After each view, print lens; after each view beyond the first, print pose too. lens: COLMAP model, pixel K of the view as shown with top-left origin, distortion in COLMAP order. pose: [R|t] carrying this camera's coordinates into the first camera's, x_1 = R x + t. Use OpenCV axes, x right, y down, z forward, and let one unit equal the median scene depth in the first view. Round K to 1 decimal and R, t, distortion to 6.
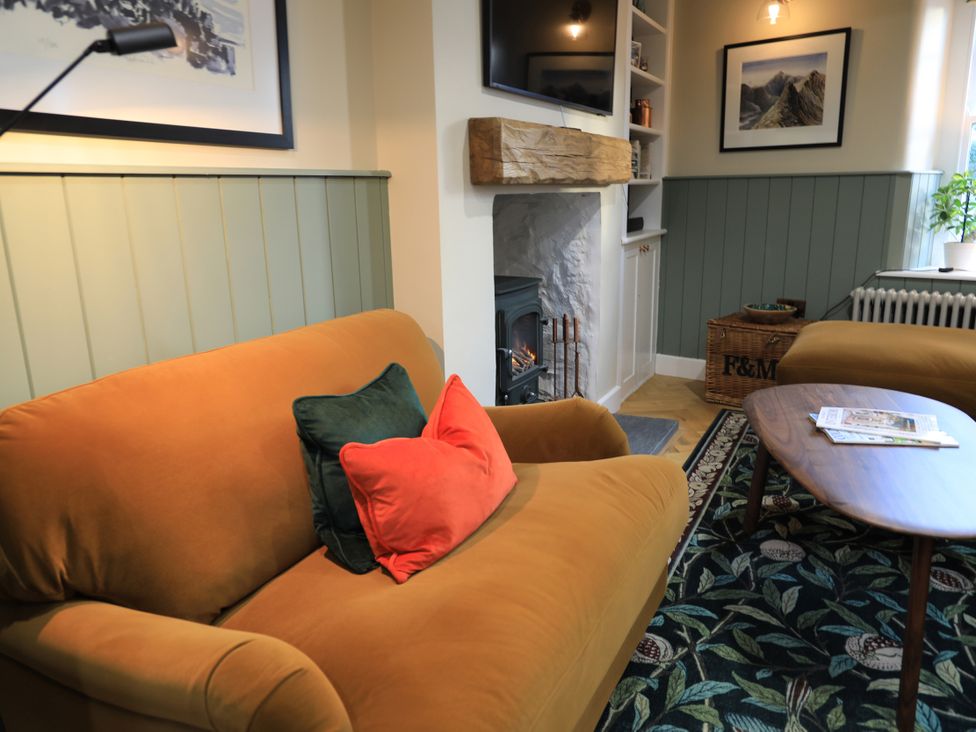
lens RADIAL K [[725.2, 0, 488.0], [0, 725.2, 366.0], [0, 0, 1]] dist [-0.012383, 0.003998]
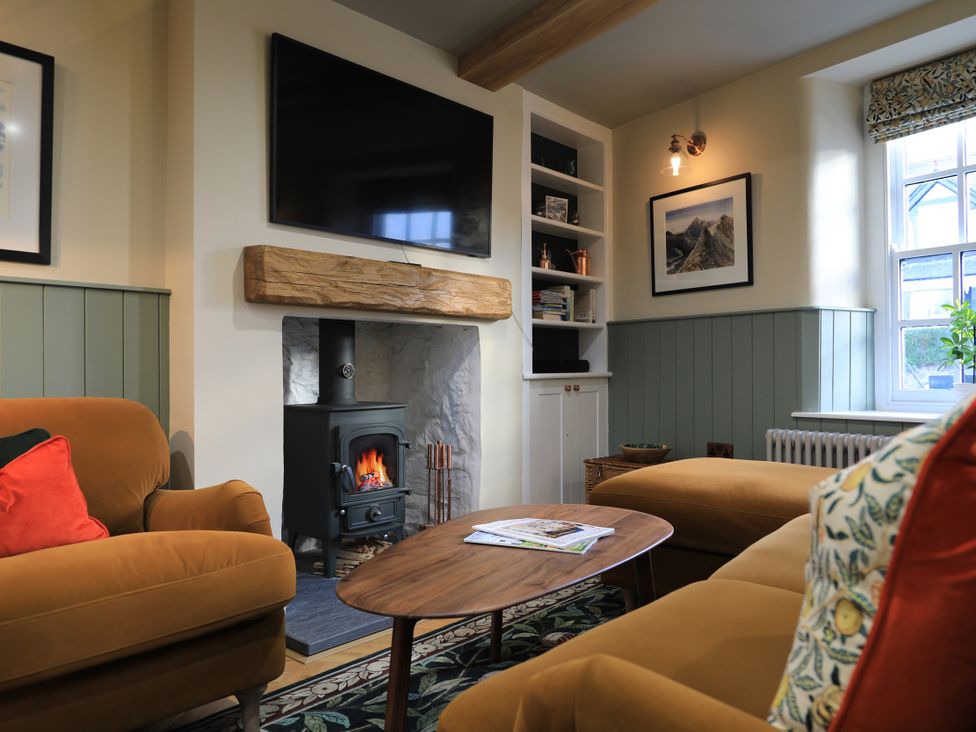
lens RADIAL K [[718.1, 0, 488.0], [0, 718.1, 366.0], [0, 0, 1]] dist [-0.025777, 0.002519]
pose [[0.967909, 0.011237, -0.251049, 0.407736], [-0.071154, 0.970374, -0.230894, 0.052992], [0.241017, 0.241347, 0.940033, 0.034146]]
